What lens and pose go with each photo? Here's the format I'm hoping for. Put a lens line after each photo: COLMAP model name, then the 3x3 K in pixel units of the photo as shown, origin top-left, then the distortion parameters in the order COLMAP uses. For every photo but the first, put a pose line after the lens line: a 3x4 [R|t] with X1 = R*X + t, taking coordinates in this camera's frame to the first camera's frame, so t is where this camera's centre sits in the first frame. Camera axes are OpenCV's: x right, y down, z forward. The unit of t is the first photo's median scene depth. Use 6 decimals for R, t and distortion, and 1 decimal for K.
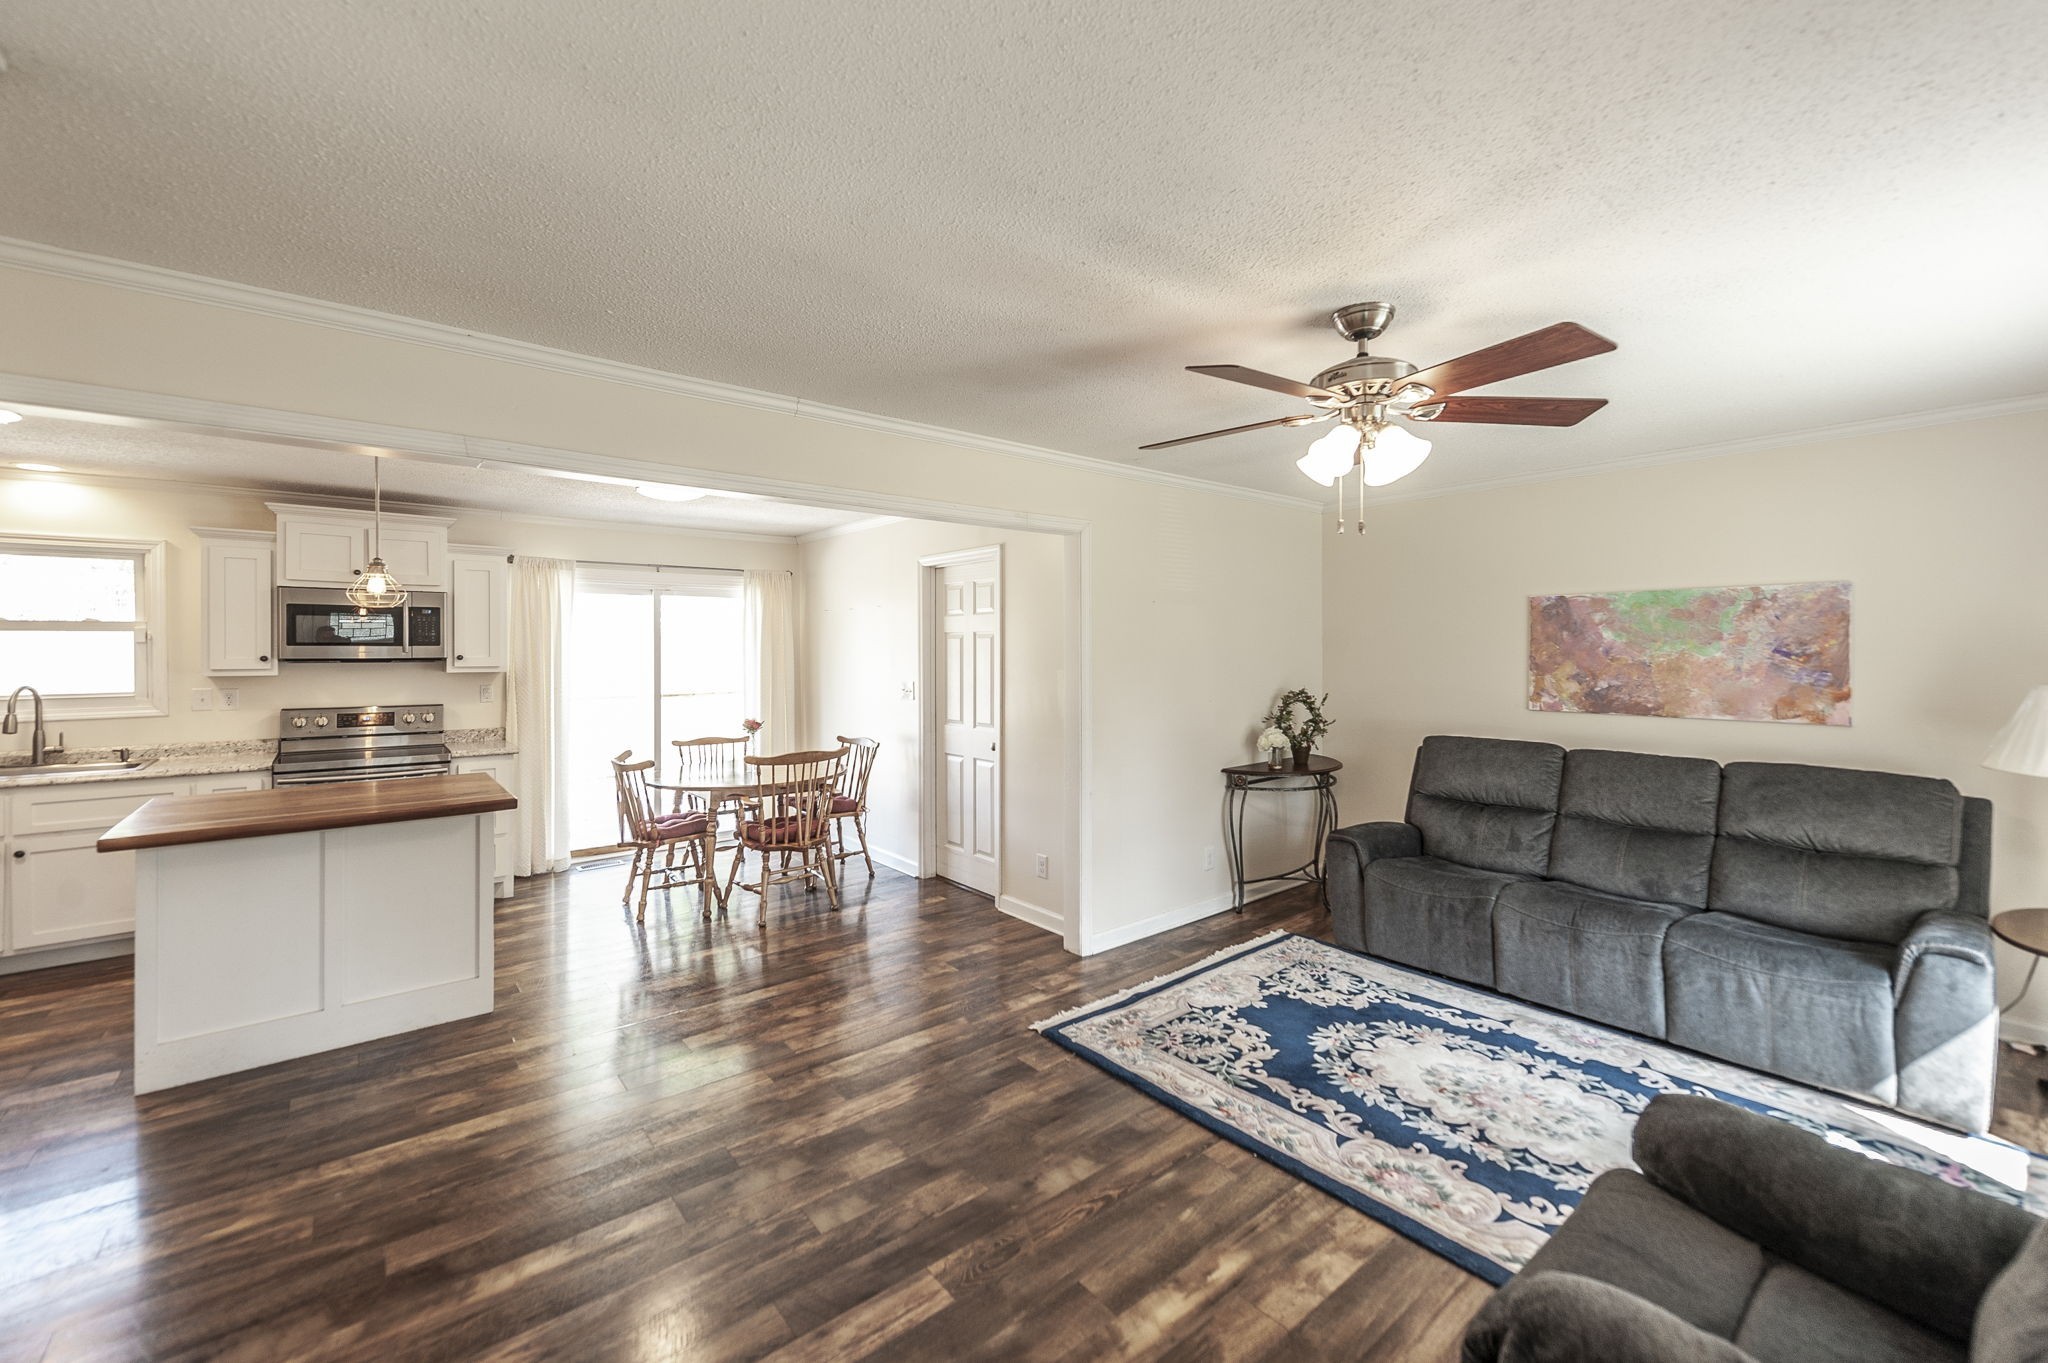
lens RADIAL K [[828.3, 0, 1052.2], [0, 828.3, 651.9], [0, 0, 1]] dist [0.005589, 0.000068]
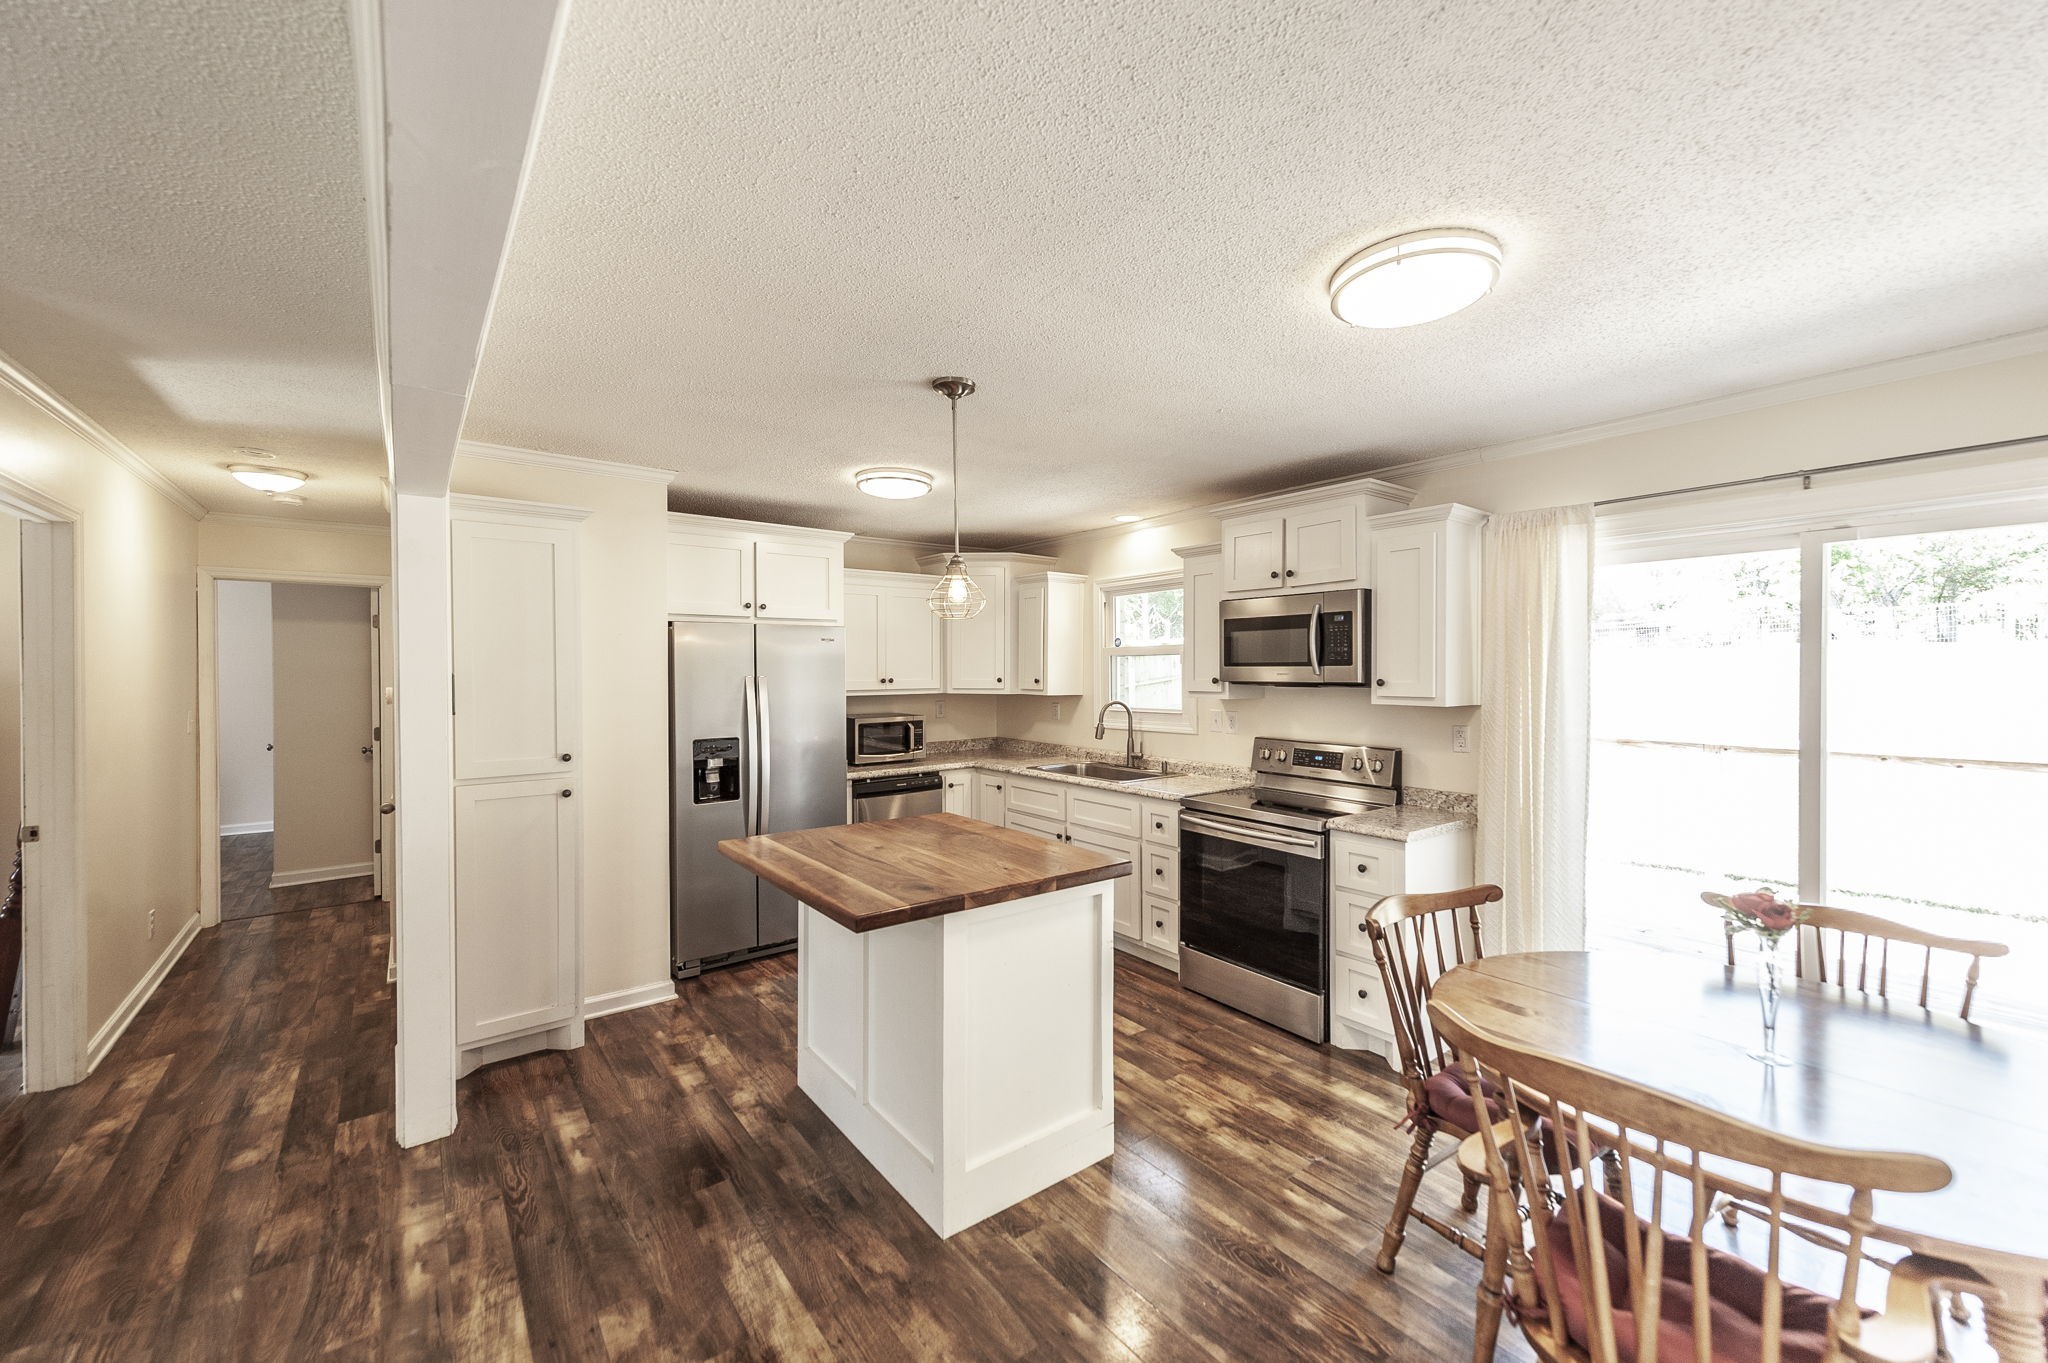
lens RADIAL K [[803.7, 0, 1024.0], [0, 803.7, 681.5], [0, 0, 1]] dist [0.008452, -0.000283]
pose [[-0.054788, 0.016302, -0.998365, -0.059203], [0.001353, 0.999867, 0.016252, -0.007192], [0.998497, -0.000461, -0.054803, 1.056487]]
